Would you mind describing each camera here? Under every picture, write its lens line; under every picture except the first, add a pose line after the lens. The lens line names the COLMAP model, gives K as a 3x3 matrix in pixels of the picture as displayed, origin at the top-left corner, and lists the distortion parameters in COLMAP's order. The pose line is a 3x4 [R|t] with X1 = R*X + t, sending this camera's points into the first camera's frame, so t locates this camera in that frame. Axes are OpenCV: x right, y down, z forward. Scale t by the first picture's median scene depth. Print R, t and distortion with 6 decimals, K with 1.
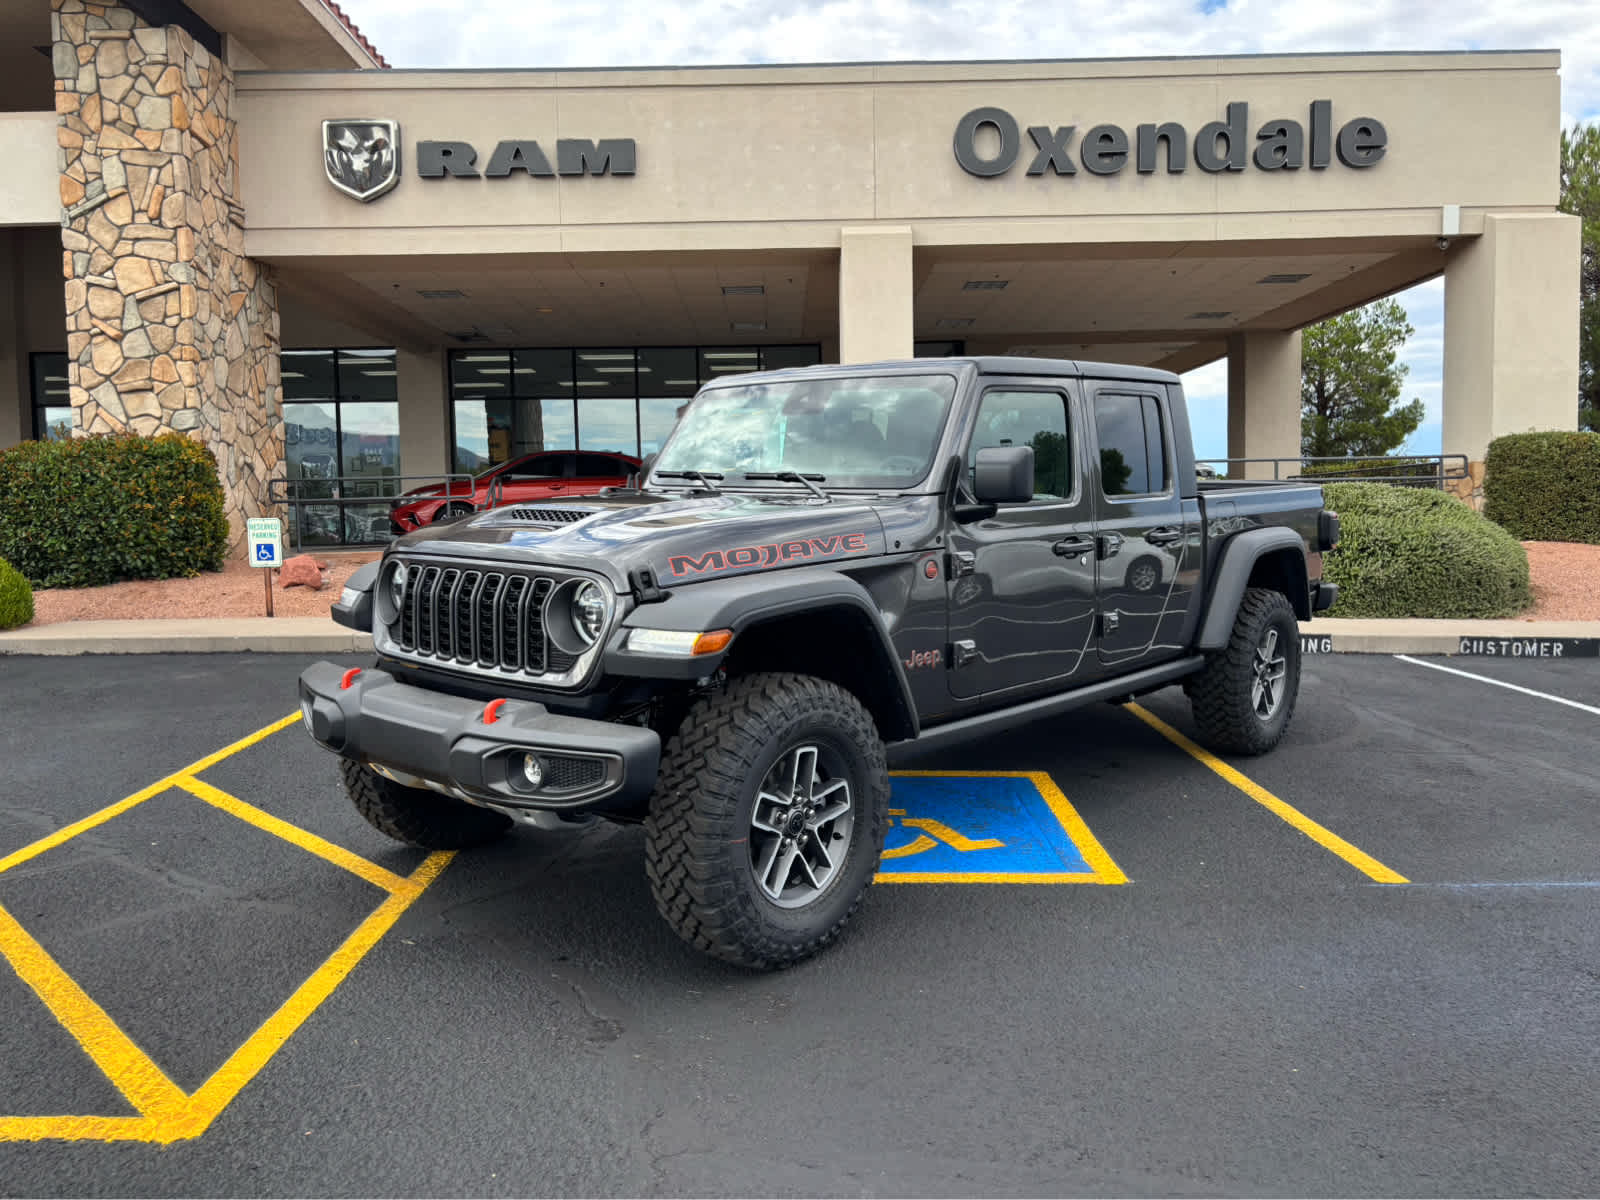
lens RADIAL K [[1219.8, 0, 797.4], [0, 1219.8, 600.4], [0, 0, 1]] dist [0.047029, -0.059951]
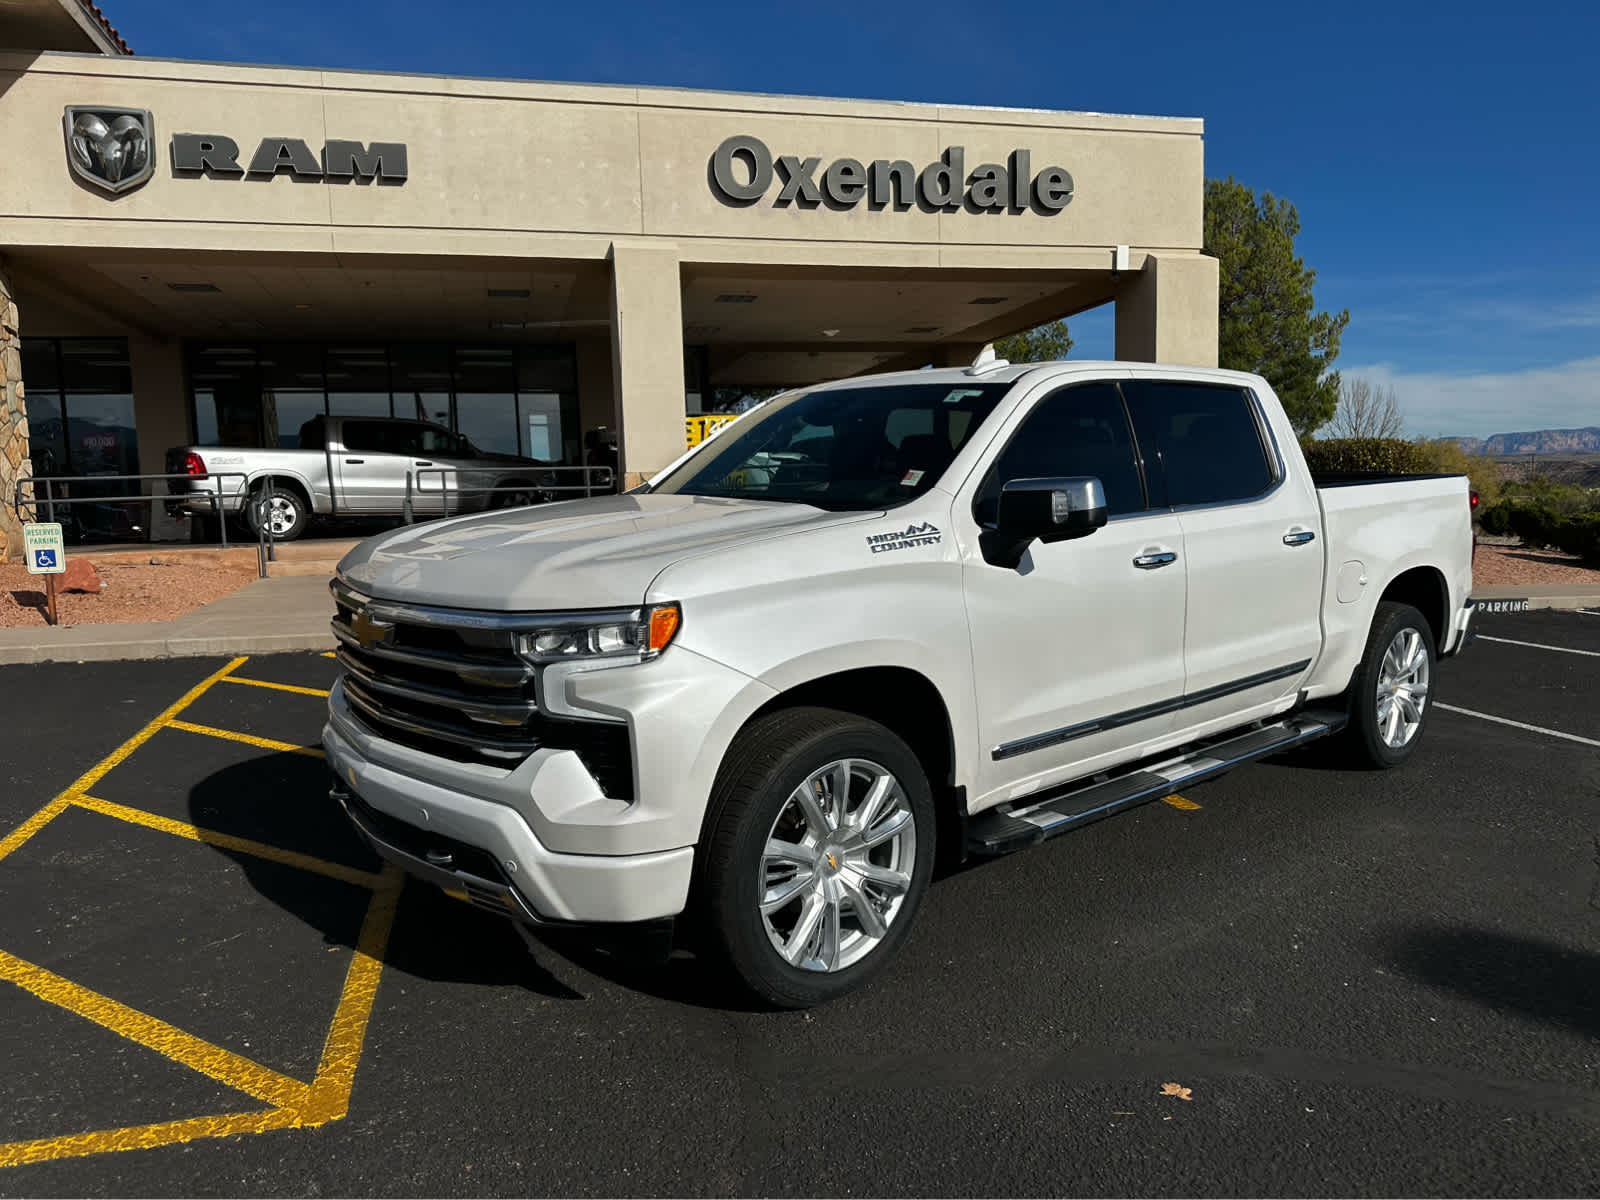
lens RADIAL K [[1136.2, 0, 797.6], [0, 1136.2, 617.5], [0, 0, 1]] dist [0.029325, -0.035270]
pose [[0.970250, -0.034793, 0.239590, -0.057307], [0.026523, 0.998939, 0.037656, -0.008255], [-0.240646, -0.030181, 0.970144, -0.016690]]
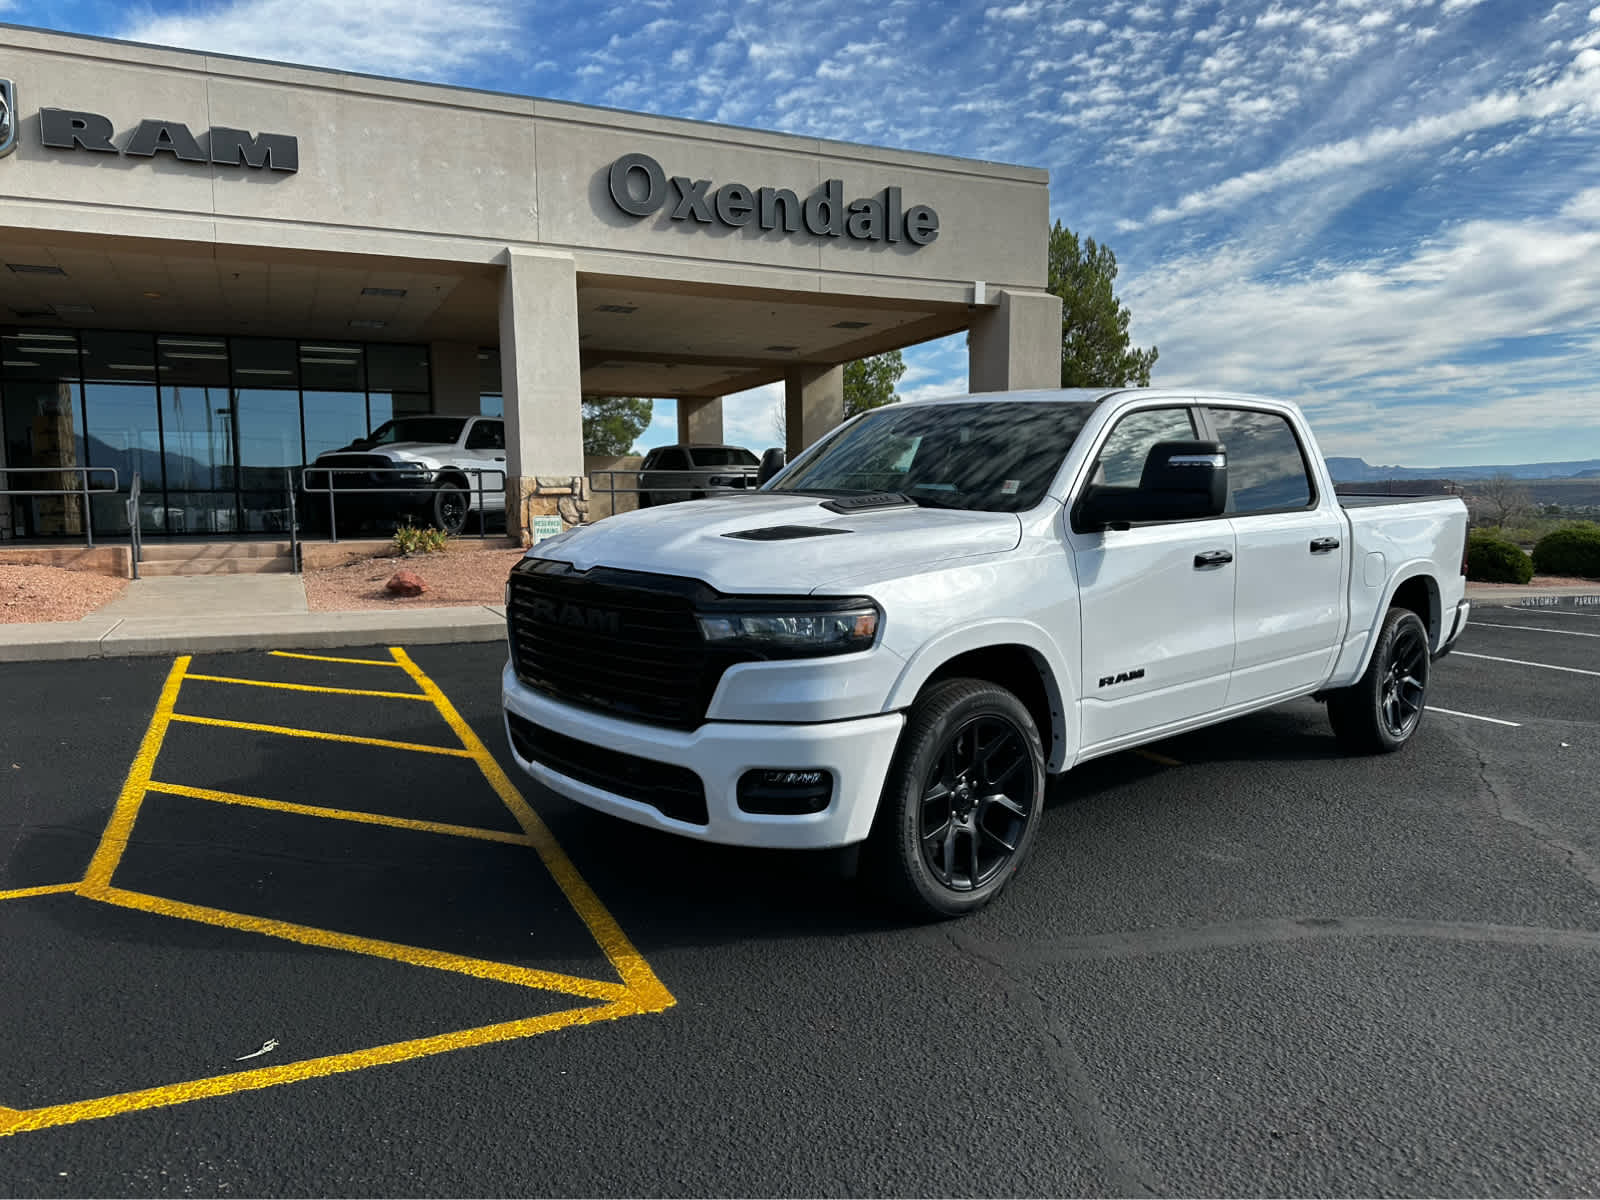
lens RADIAL K [[1136.2, 0, 818.0], [0, 1136.2, 610.2], [0, 0, 1]] dist [0.029325, -0.035270]
pose [[0.905429, -0.030433, 0.423405, -0.153673], [0.021734, 0.999442, 0.025359, -0.003788], [-0.423941, -0.013759, 0.905585, -0.032741]]
